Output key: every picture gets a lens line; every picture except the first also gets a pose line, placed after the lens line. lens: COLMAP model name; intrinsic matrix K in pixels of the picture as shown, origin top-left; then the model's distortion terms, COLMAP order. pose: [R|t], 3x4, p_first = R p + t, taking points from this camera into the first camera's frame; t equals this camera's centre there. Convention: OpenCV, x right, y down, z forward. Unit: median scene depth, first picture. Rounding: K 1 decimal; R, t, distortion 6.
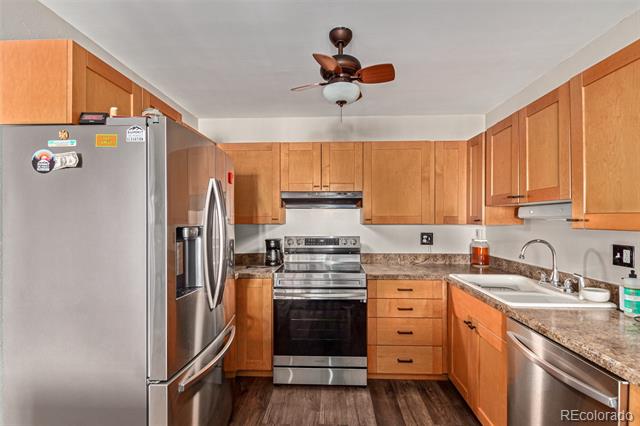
lens RADIAL K [[292.4, 0, 320.5], [0, 292.4, 217.7], [0, 0, 1]] dist [0.006216, -0.004341]
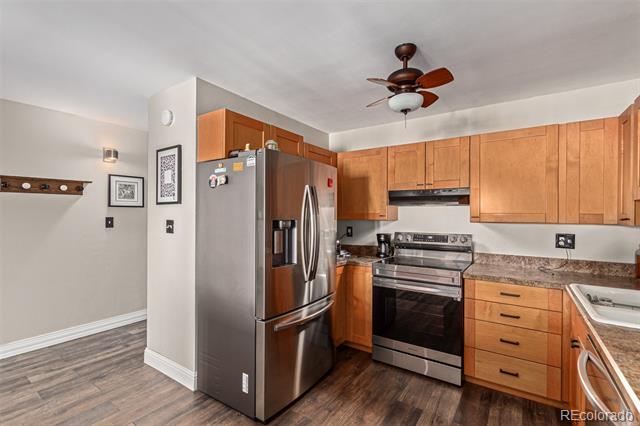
lens RADIAL K [[292.4, 0, 327.2], [0, 292.4, 215.9], [0, 0, 1]] dist [0.006216, -0.004341]
pose [[0.851850, 0.008175, -0.523721, 0.280972], [-0.005659, 0.999963, 0.006404, -0.000462], [0.523755, -0.002491, 0.851866, -0.068137]]
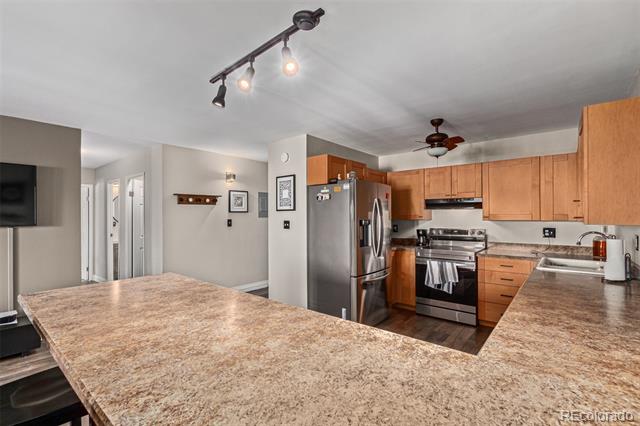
lens RADIAL K [[292.4, 0, 328.8], [0, 292.4, 214.1], [0, 0, 1]] dist [0.006216, -0.004341]
pose [[0.801976, -0.005007, -0.597335, 0.447767], [0.005045, 0.999986, -0.001609, -0.010137], [0.597335, -0.001723, 0.801990, -0.661730]]
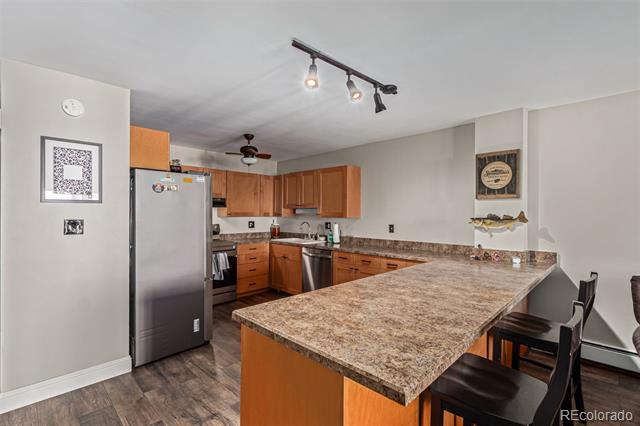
lens RADIAL K [[292.4, 0, 321.7], [0, 292.4, 211.5], [0, 0, 1]] dist [0.006216, -0.004341]
pose [[0.667792, 0.009403, 0.744288, -0.895517], [-0.006215, 0.999956, -0.007057, -0.000824], [-0.744322, 0.000087, 0.667821, -0.701412]]
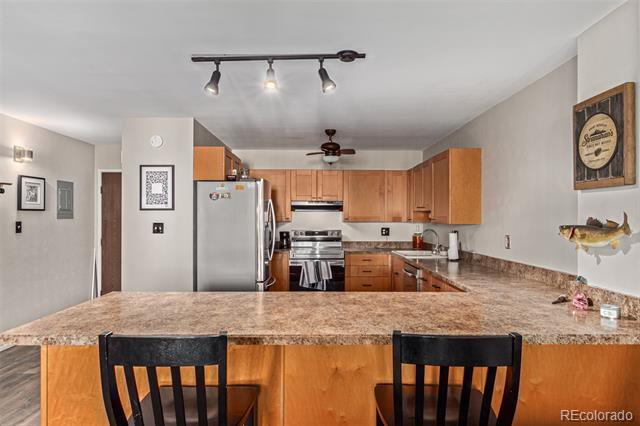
lens RADIAL K [[383.1, 0, 321.4], [0, 383.1, 215.2], [0, 0, 1]] dist [-0.007730, -0.004120]
pose [[0.997936, 0.003599, 0.064119, -0.118472], [-0.003268, 0.999981, -0.005262, -0.003121], [-0.064137, 0.005041, 0.997928, -1.206660]]
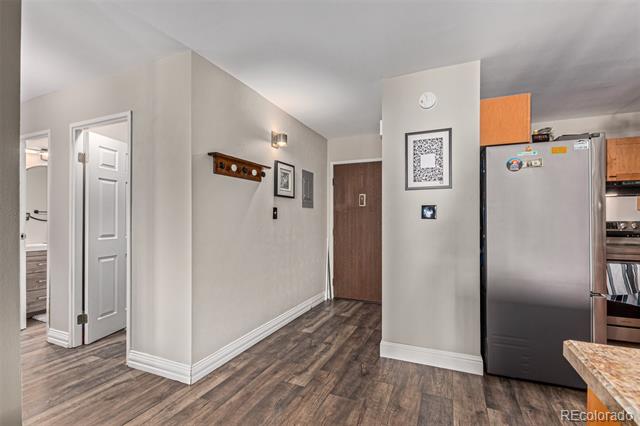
lens RADIAL K [[292.4, 0, 320.7], [0, 292.4, 219.7], [0, 0, 1]] dist [0.006216, -0.004341]
pose [[0.932313, 0.003289, -0.361636, -0.709670], [-0.003418, 0.999994, 0.000282, 0.073929], [0.361635, 0.000973, 0.932319, -0.547676]]
